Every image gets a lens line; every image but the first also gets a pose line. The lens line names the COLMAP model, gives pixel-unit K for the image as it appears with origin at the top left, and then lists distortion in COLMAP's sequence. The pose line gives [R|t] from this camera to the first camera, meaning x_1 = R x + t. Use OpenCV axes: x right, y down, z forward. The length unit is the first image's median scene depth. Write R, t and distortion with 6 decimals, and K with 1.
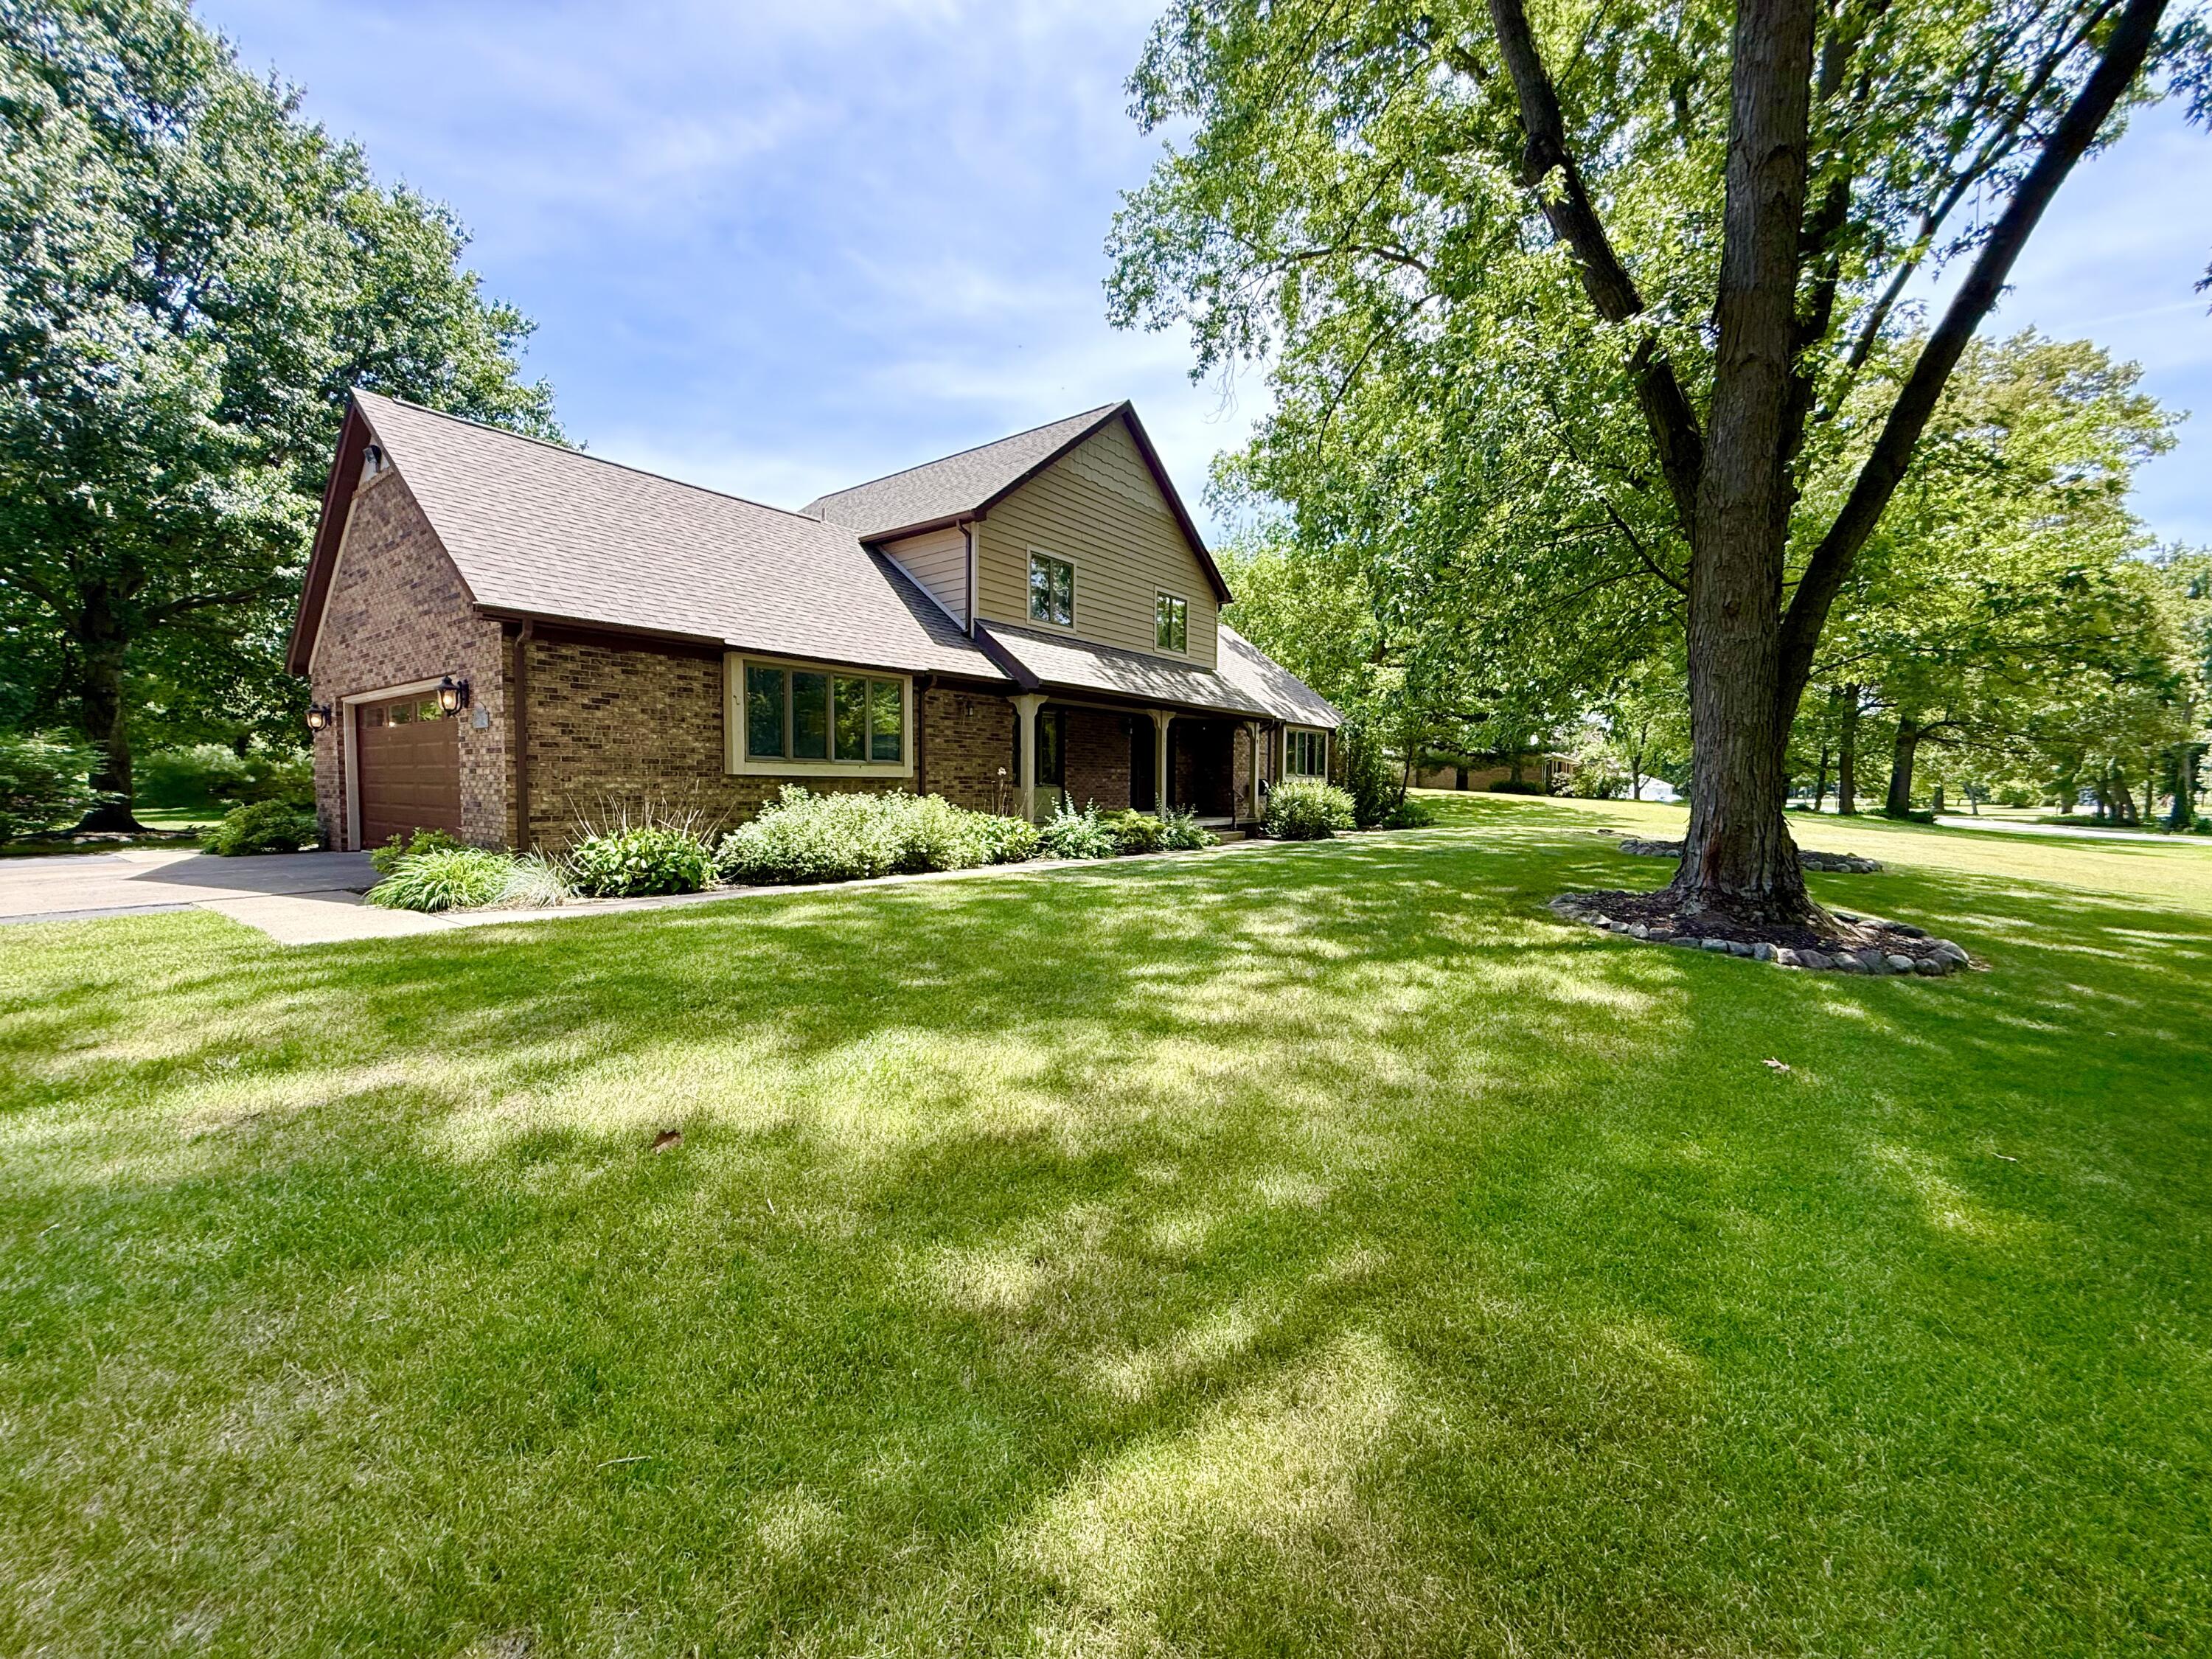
lens RADIAL K [[883.7, 0, 1107.7], [0, 883.7, 831.0], [0, 0, 1]] dist [-0.000117, 0.000295]
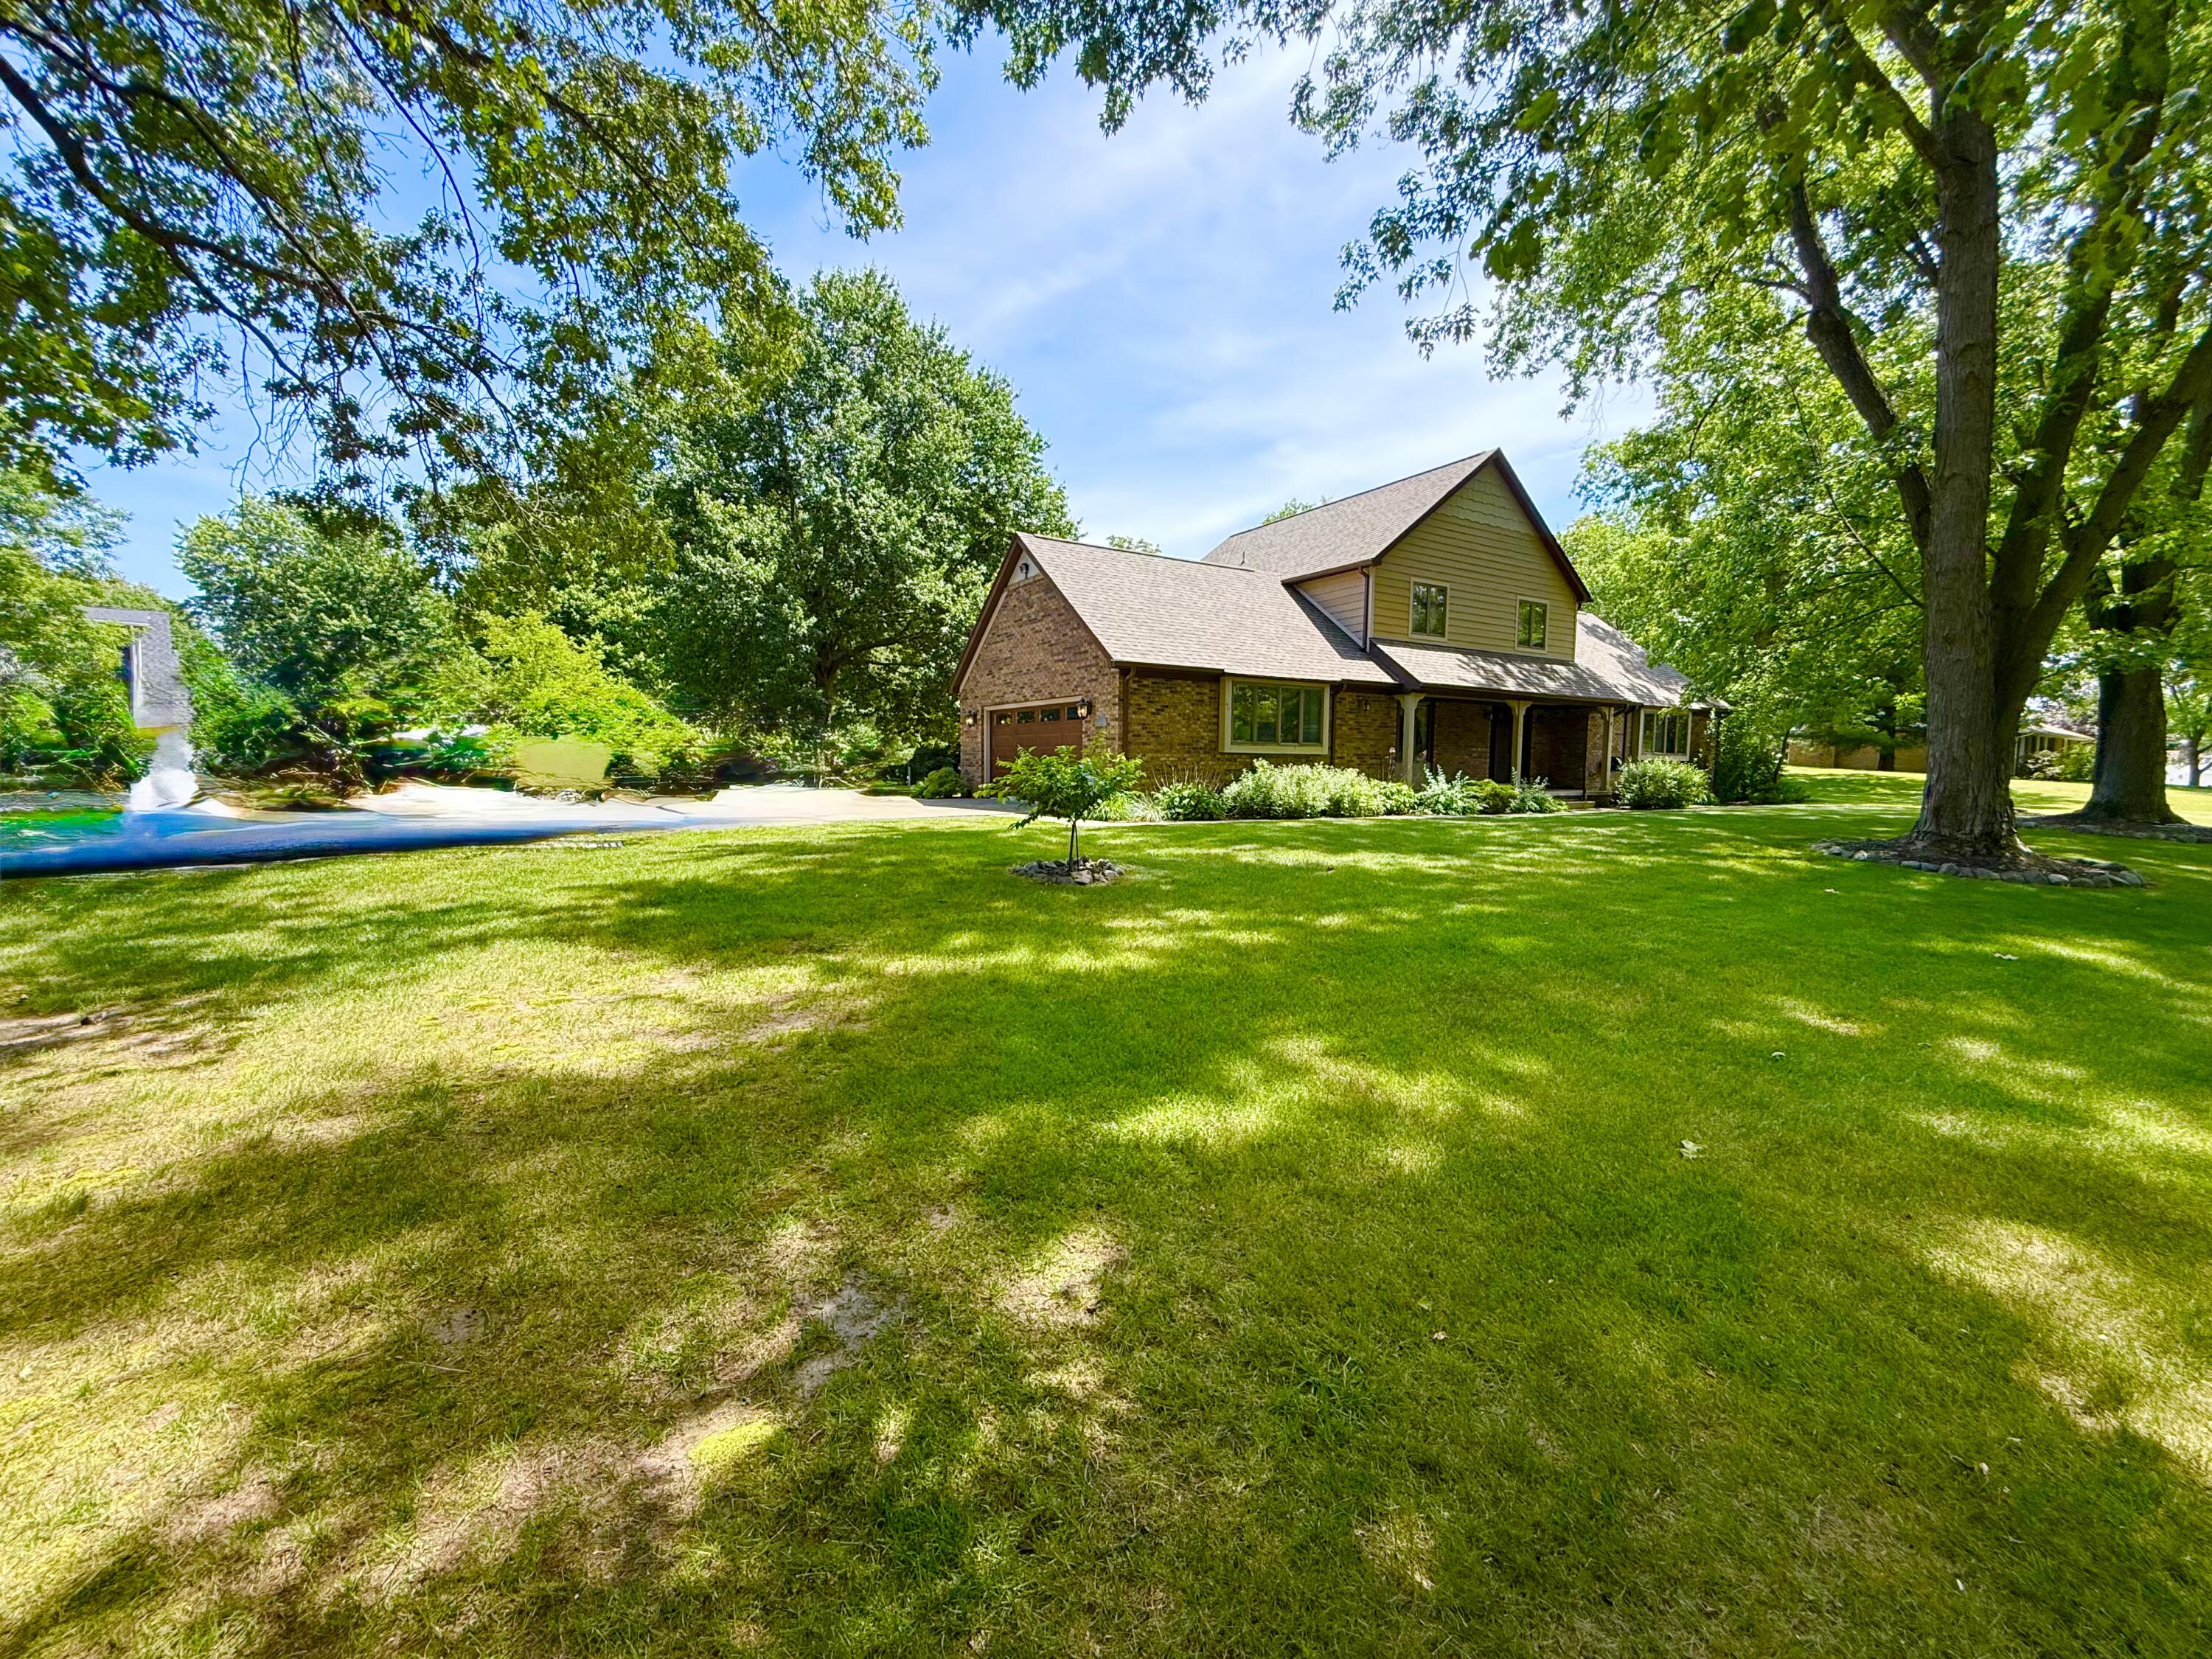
lens RADIAL K [[883.7, 0, 1075.2], [0, 883.7, 837.3], [0, 0, 1]] dist [-0.000117, 0.000295]
pose [[0.923386, 0.039721, -0.381811, -0.038610], [-0.026669, 0.998867, 0.039418, 0.025834], [0.382944, -0.026215, 0.923399, -0.448820]]
